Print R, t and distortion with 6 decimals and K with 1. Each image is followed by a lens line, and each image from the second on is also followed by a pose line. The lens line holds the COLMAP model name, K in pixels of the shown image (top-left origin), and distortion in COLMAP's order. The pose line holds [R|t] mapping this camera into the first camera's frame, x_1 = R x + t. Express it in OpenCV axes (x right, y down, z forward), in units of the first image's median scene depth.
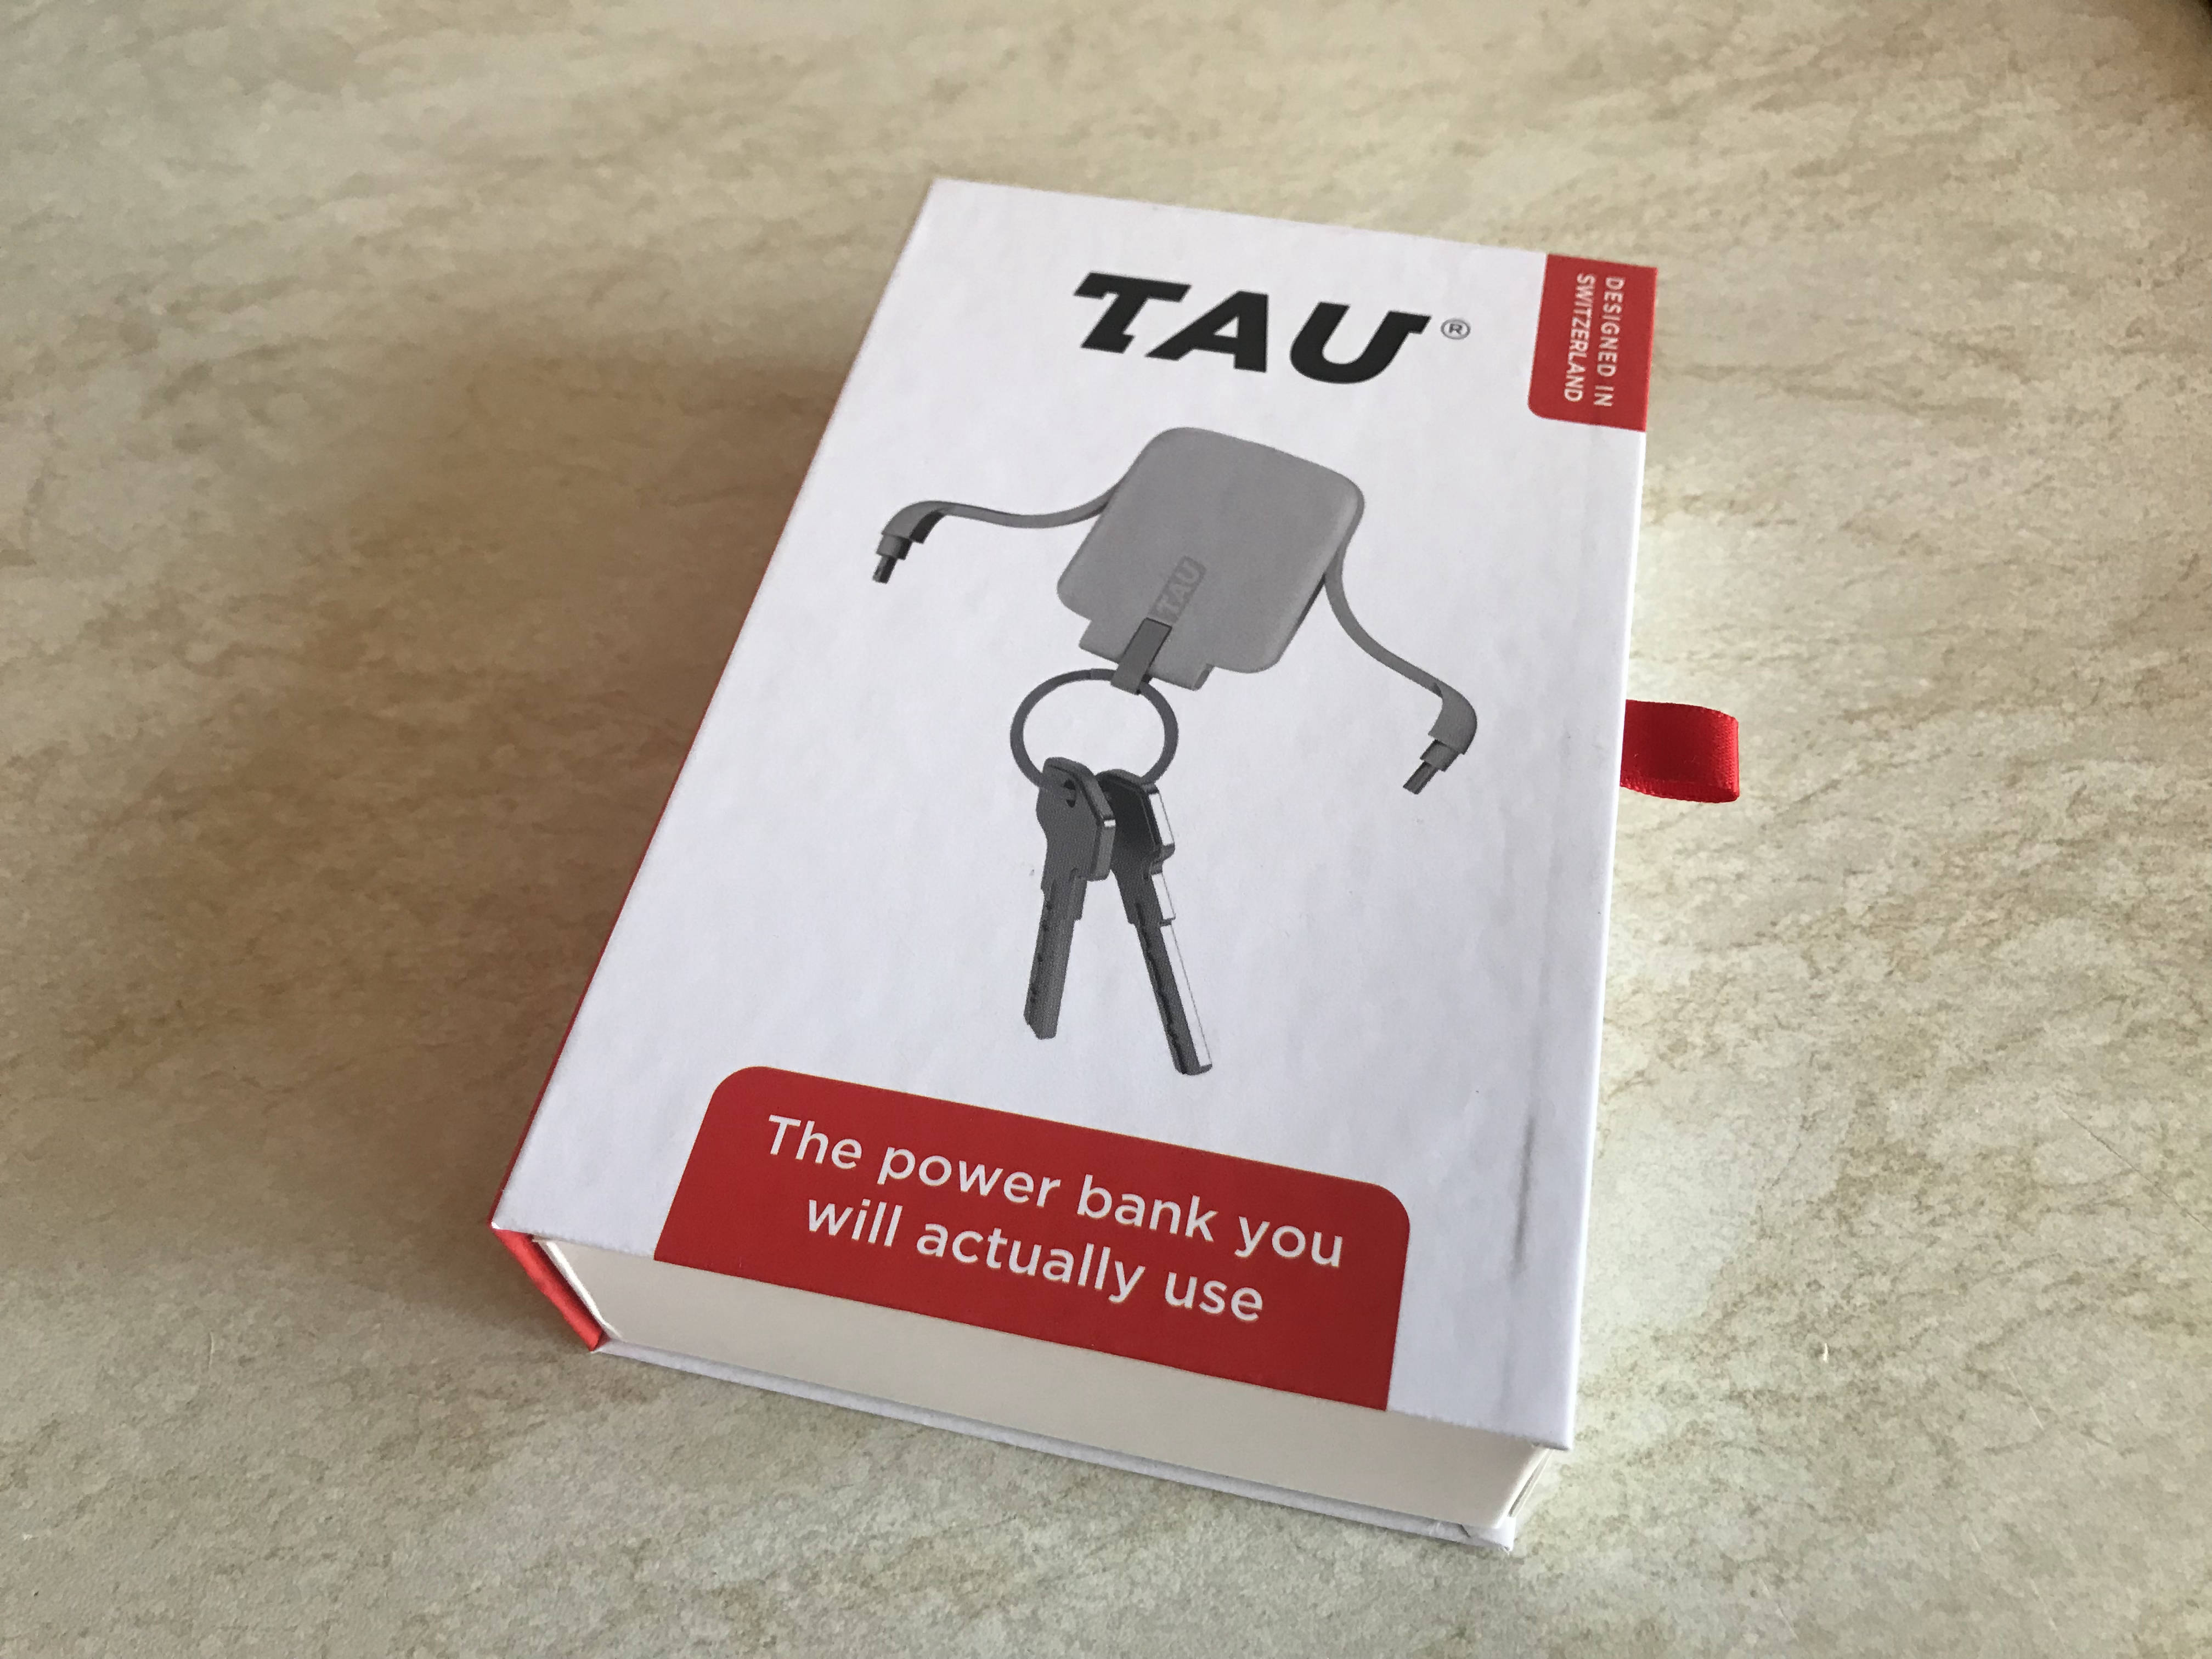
lens RADIAL K [[1885.0, 0, 1115.1], [0, 1885.0, 796.3], [0, 0, 1]] dist [-0.038644, 0.046690]
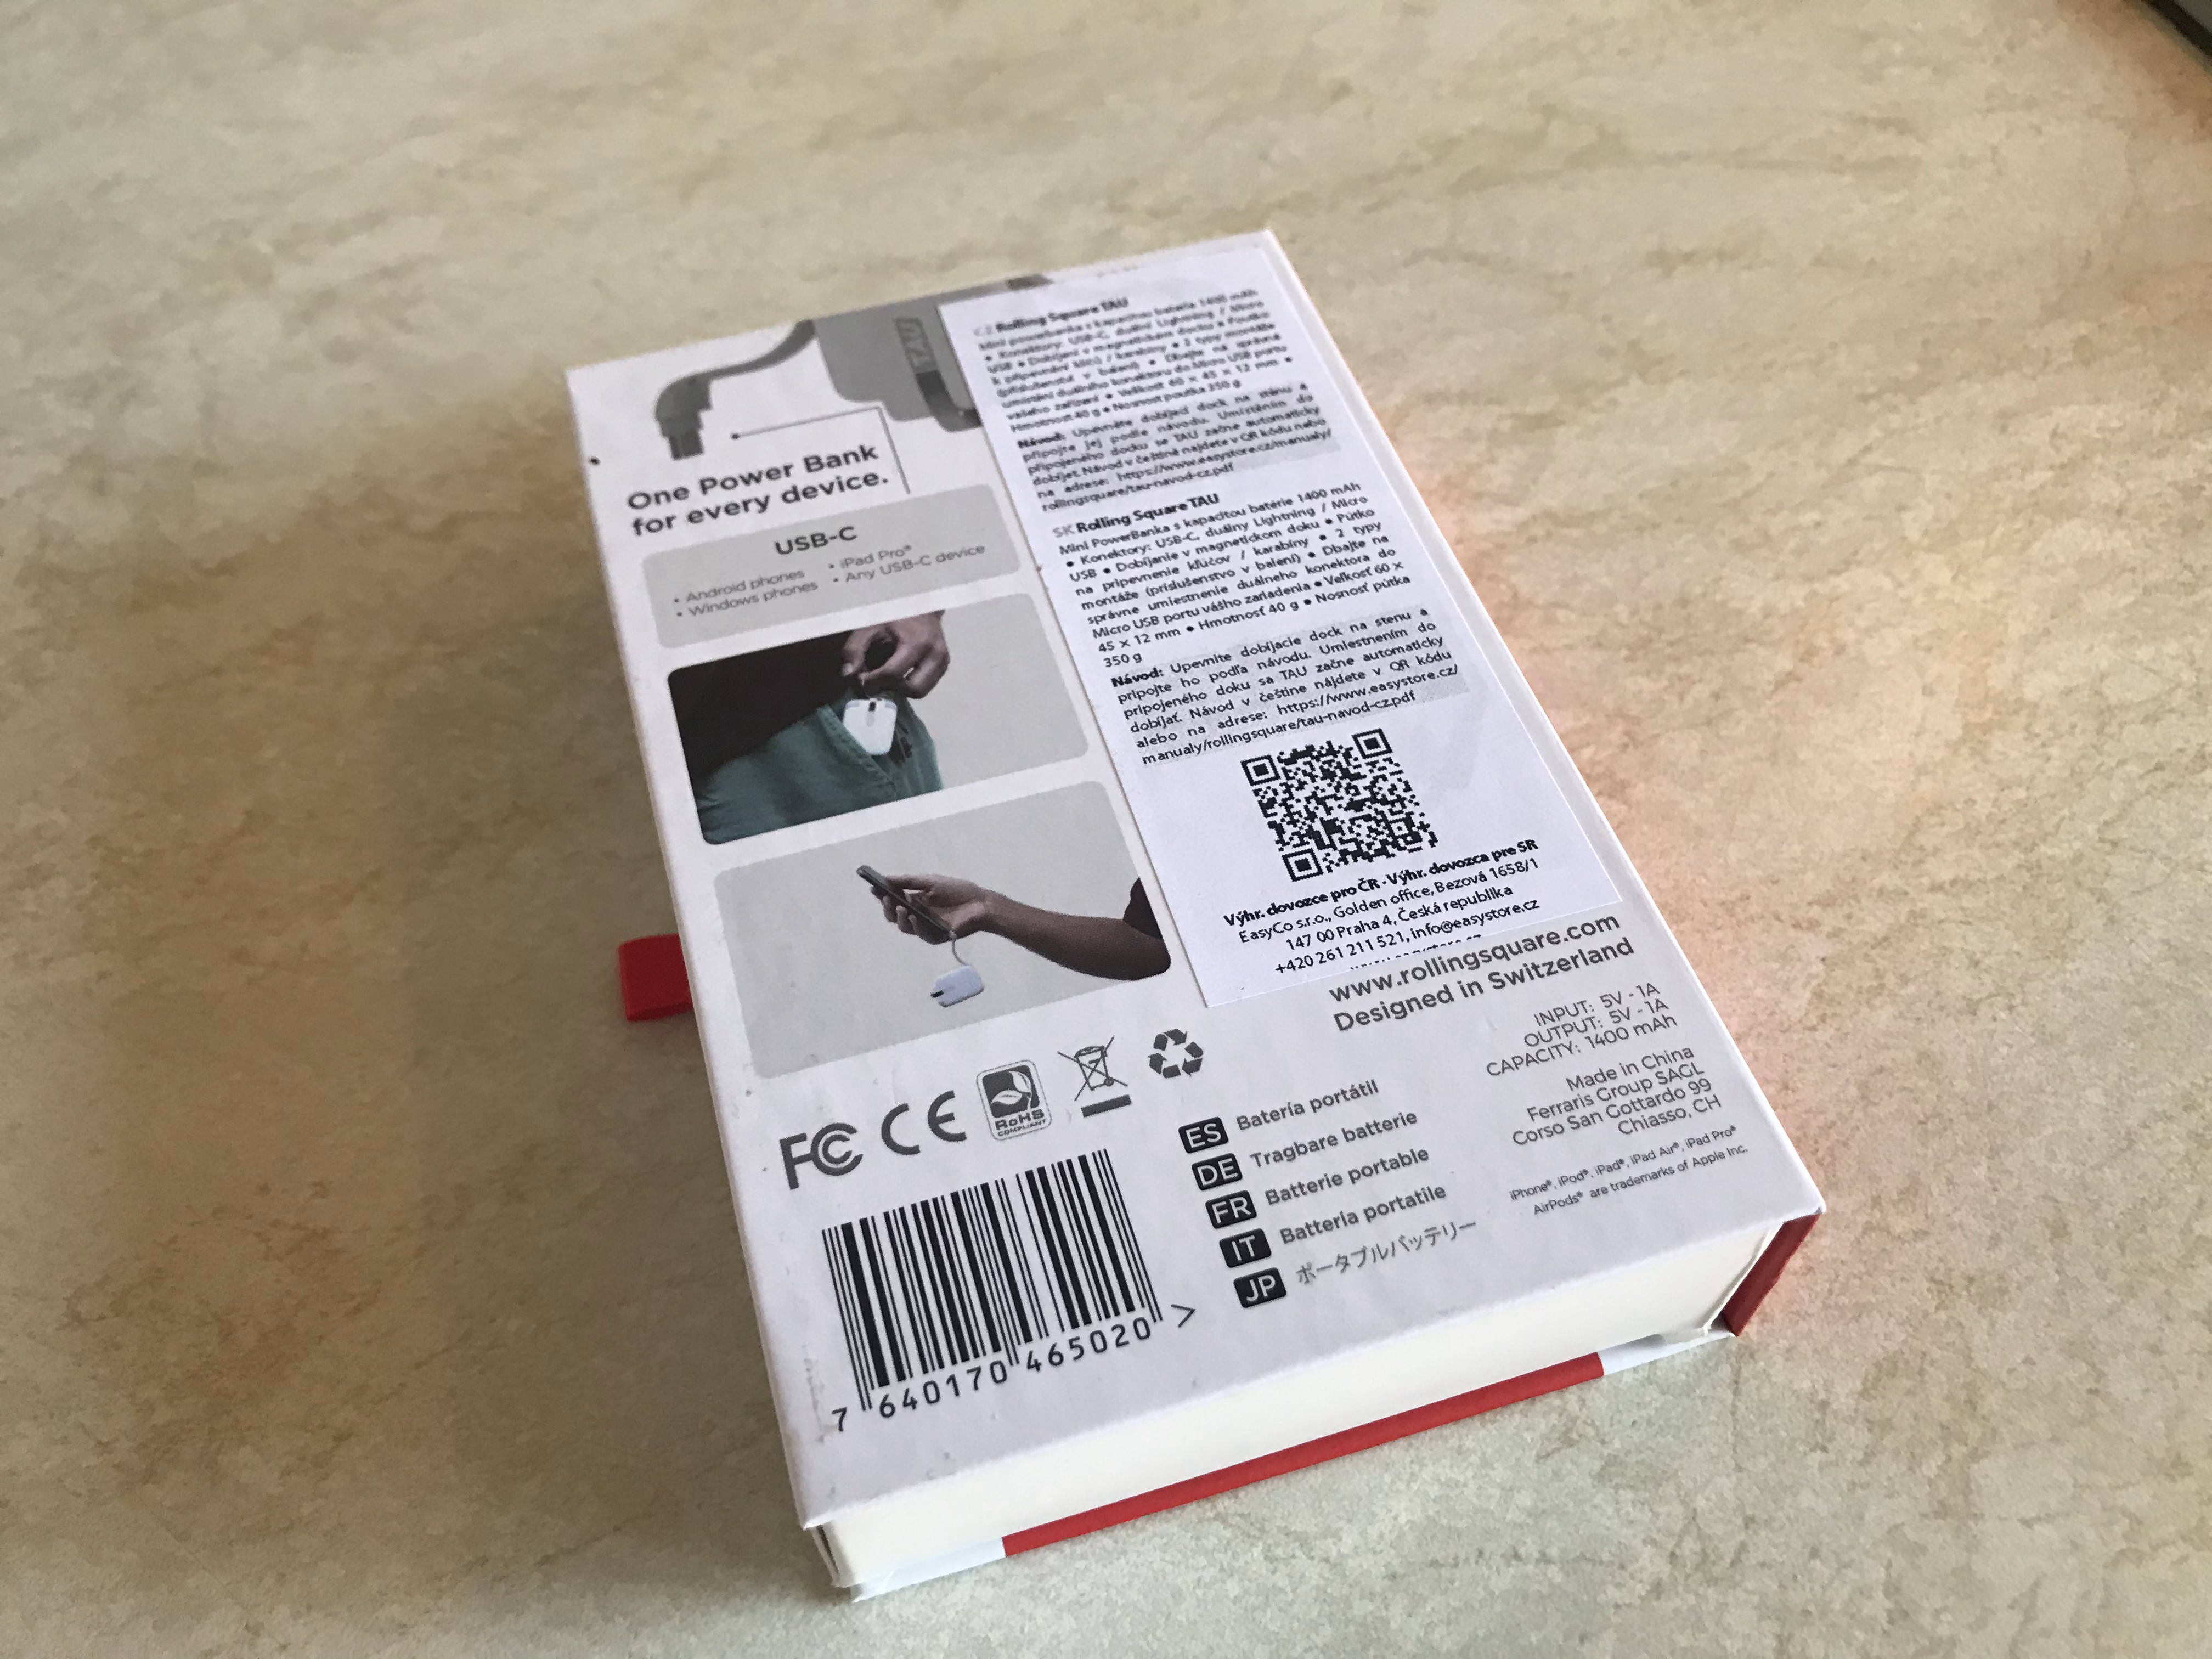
lens RADIAL K [[1885.0, 0, 1110.8], [0, 1885.0, 784.7], [0, 0, 1]] dist [-0.038644, 0.046690]
pose [[0.979316, -0.140210, 0.145884, -0.331878], [0.145143, 0.989127, -0.023685, 0.181992], [-0.140976, 0.044369, 0.989018, -0.130074]]
